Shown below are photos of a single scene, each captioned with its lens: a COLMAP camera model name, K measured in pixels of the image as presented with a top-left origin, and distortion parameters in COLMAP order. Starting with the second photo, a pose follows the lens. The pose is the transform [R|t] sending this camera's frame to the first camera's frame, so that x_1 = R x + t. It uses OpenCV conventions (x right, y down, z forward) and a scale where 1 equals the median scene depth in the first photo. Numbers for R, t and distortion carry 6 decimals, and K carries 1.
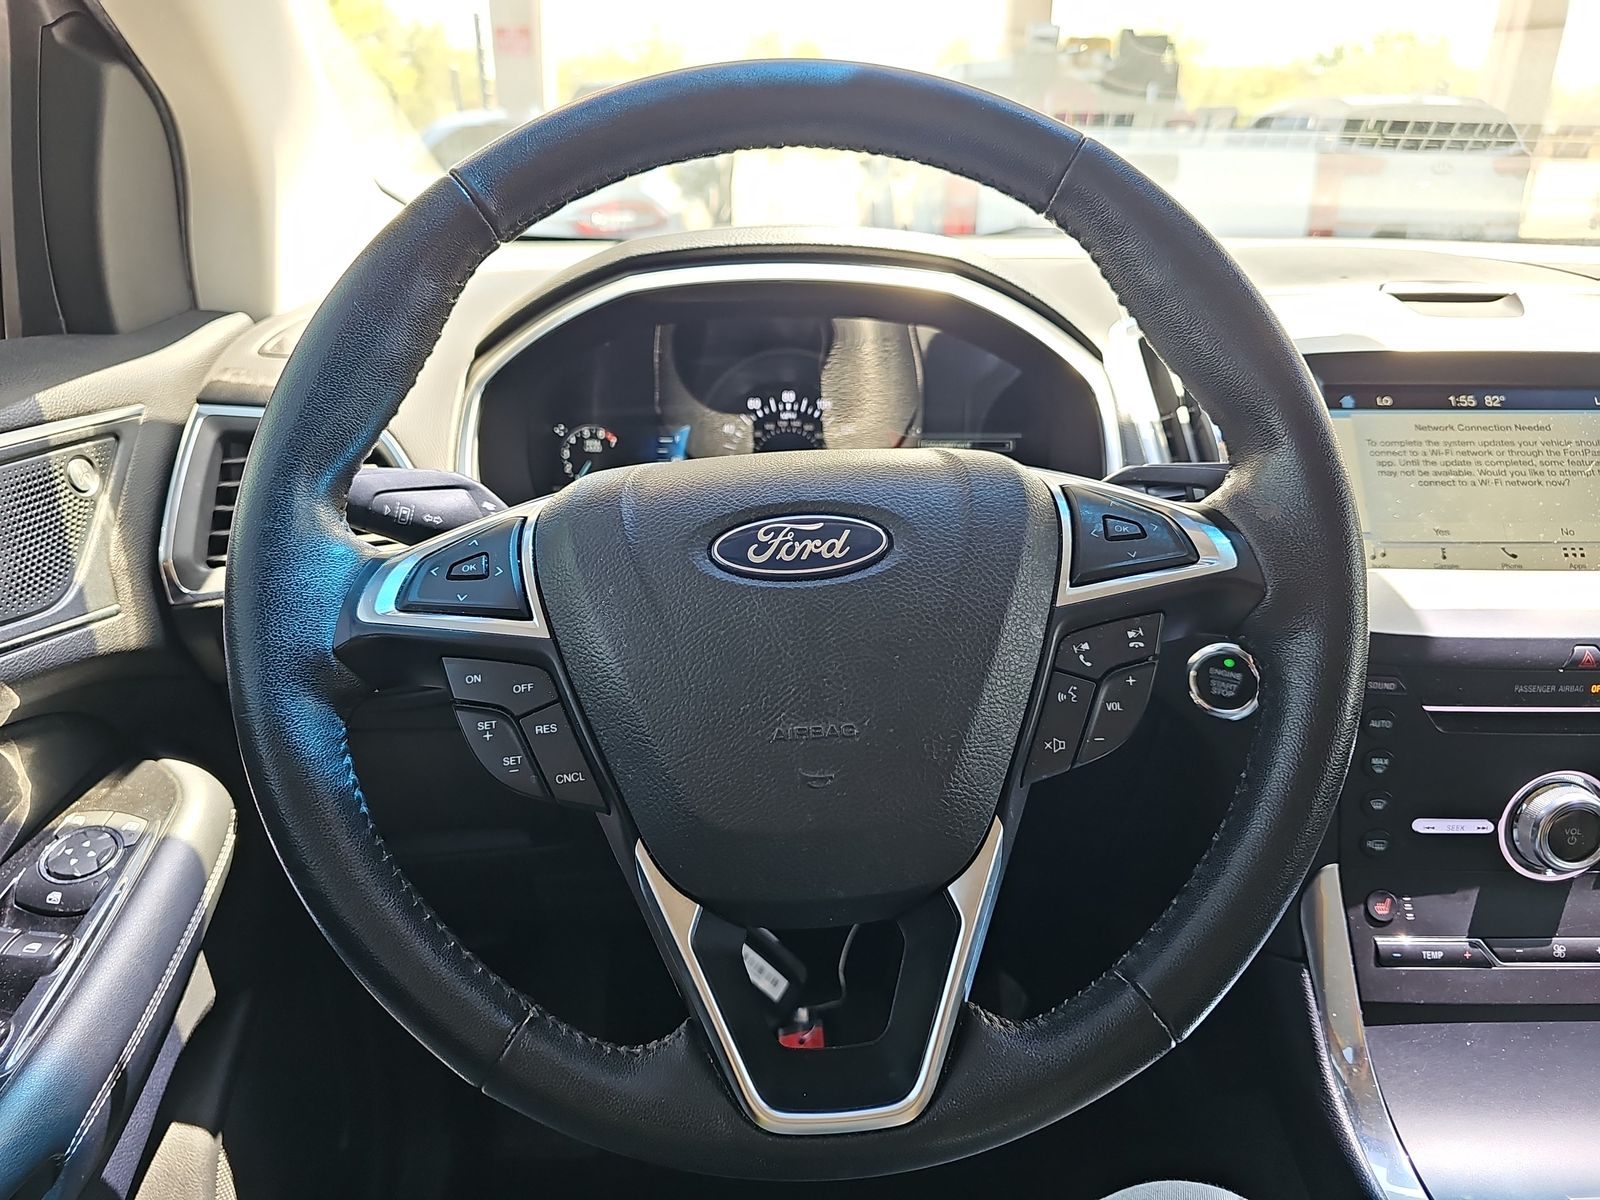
lens RADIAL K [[1073.1, 0, 798.8], [0, 1073.1, 627.2], [0, 0, 1]] dist [0.016049, -0.001698]
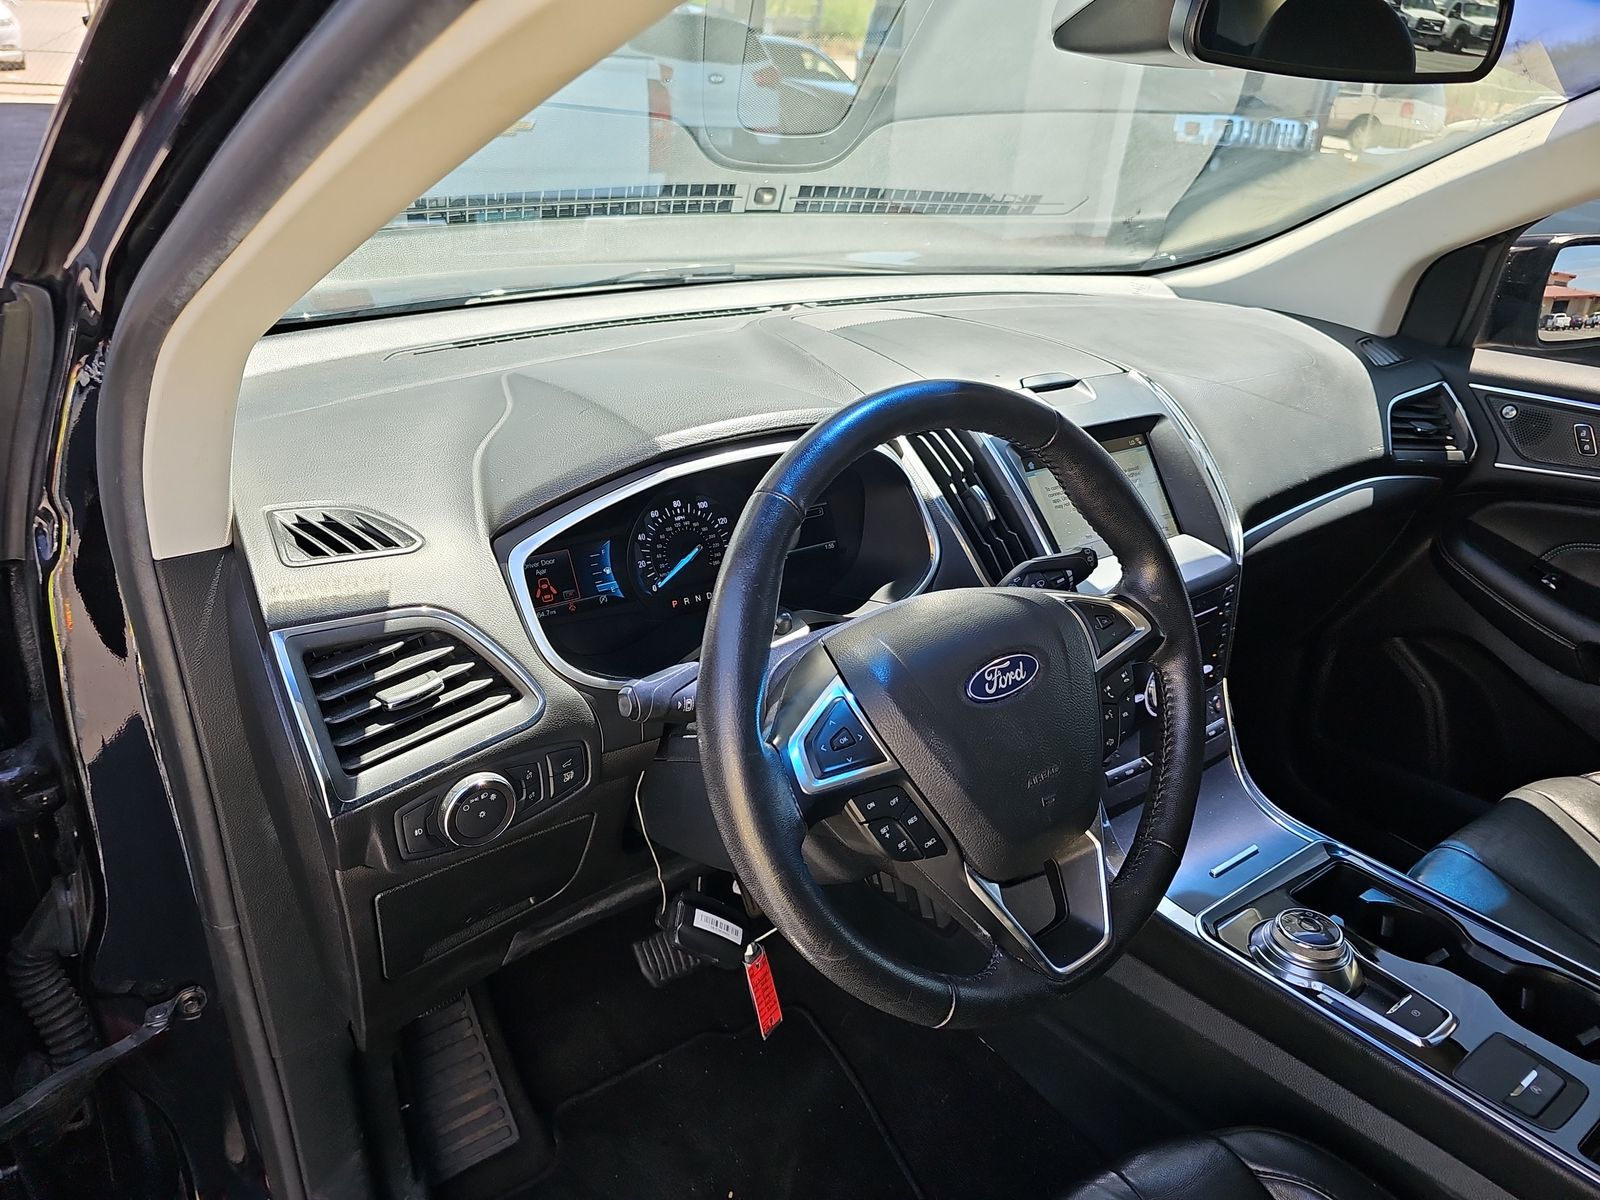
lens RADIAL K [[1073.1, 0, 798.8], [0, 1073.1, 627.2], [0, 0, 1]] dist [0.016049, -0.001698]
pose [[0.813000, -0.233173, 0.533537, -0.751215], [0.172280, 0.971617, 0.162110, -0.313267], [-0.556193, -0.039878, 0.830096, -0.182595]]
